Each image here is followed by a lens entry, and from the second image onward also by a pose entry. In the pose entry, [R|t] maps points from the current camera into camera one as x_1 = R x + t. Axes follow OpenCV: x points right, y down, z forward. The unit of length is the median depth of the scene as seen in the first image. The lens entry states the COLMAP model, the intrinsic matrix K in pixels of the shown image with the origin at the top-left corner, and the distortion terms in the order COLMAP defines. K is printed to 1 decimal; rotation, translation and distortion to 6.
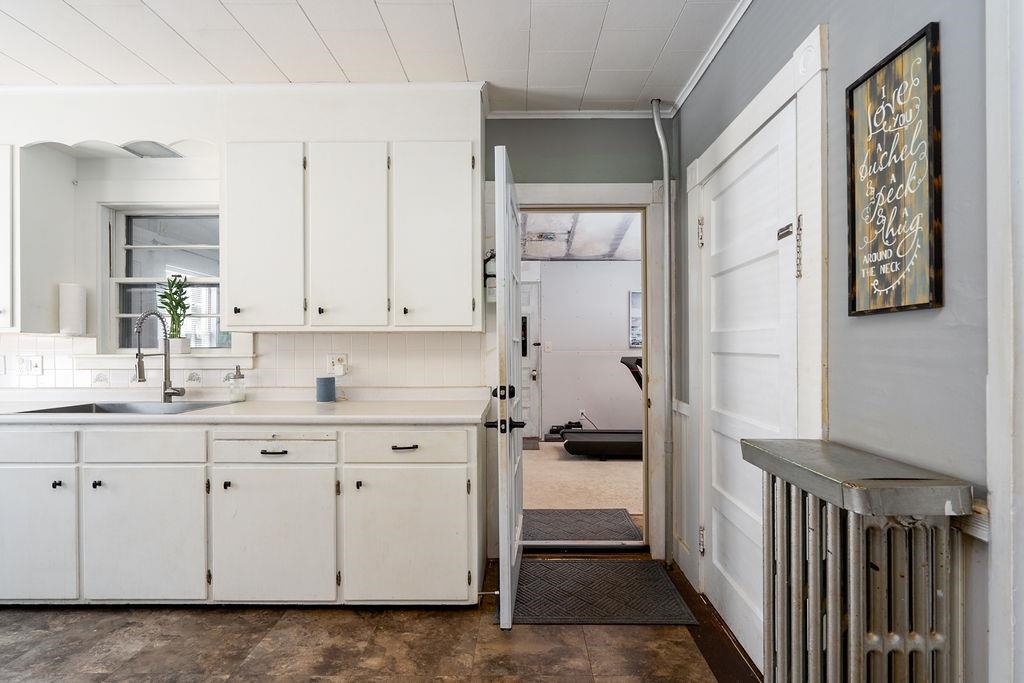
lens RADIAL K [[470.6, 0, 517.9], [0, 470.6, 349.0], [0, 0, 1]] dist [-0.001030, 0.001002]
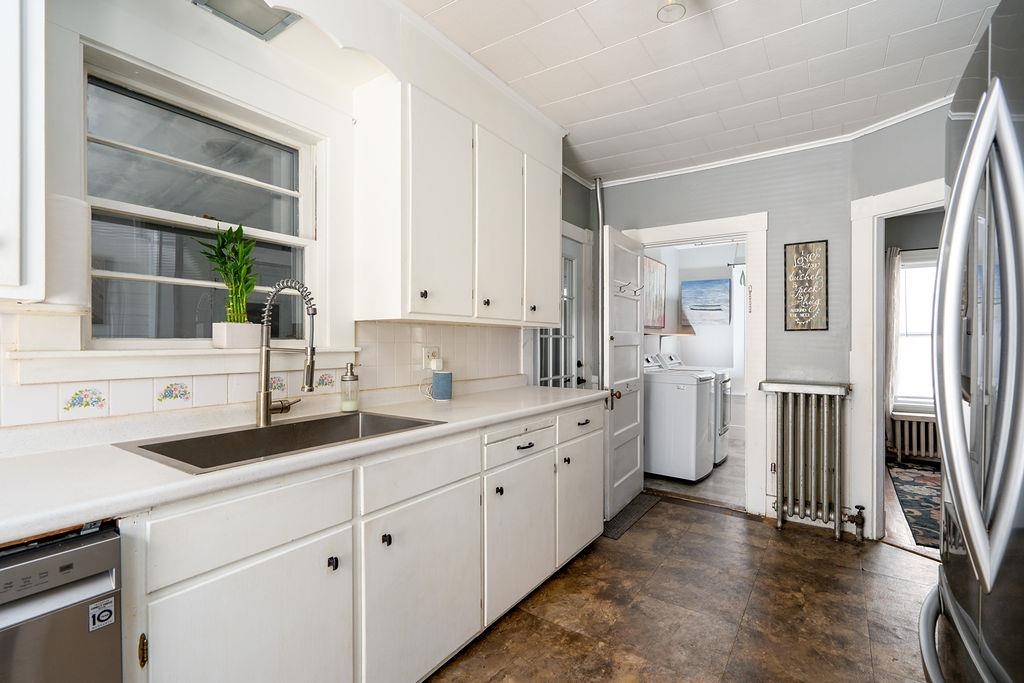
lens RADIAL K [[470.6, 0, 513.1], [0, 470.6, 342.4], [0, 0, 1]] dist [-0.001030, 0.001002]
pose [[0.553930, 0.003481, 0.832556, -1.186505], [-0.004609, 0.999989, -0.001115, 0.001727], [-0.832551, -0.003220, 0.553940, 0.412510]]
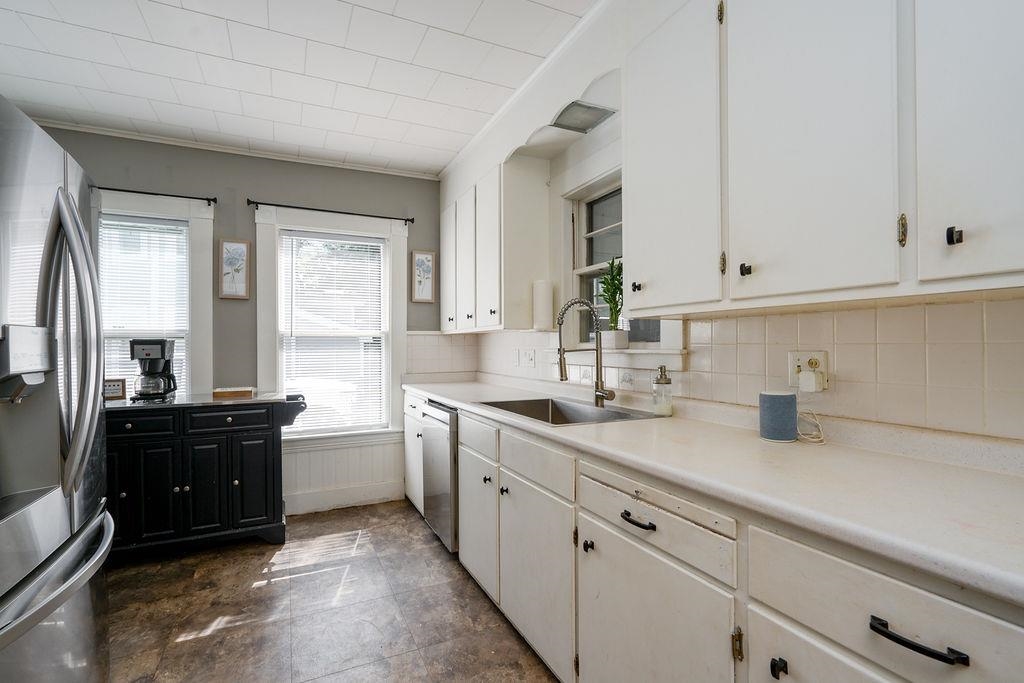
lens RADIAL K [[470.6, 0, 489.1], [0, 470.6, 344.8], [0, 0, 1]] dist [-0.001030, 0.001002]
pose [[0.405144, -0.002111, -0.914250, -0.052841], [0.010898, 0.999937, 0.002520, -0.001637], [0.914188, -0.010985, 0.405142, 0.521201]]
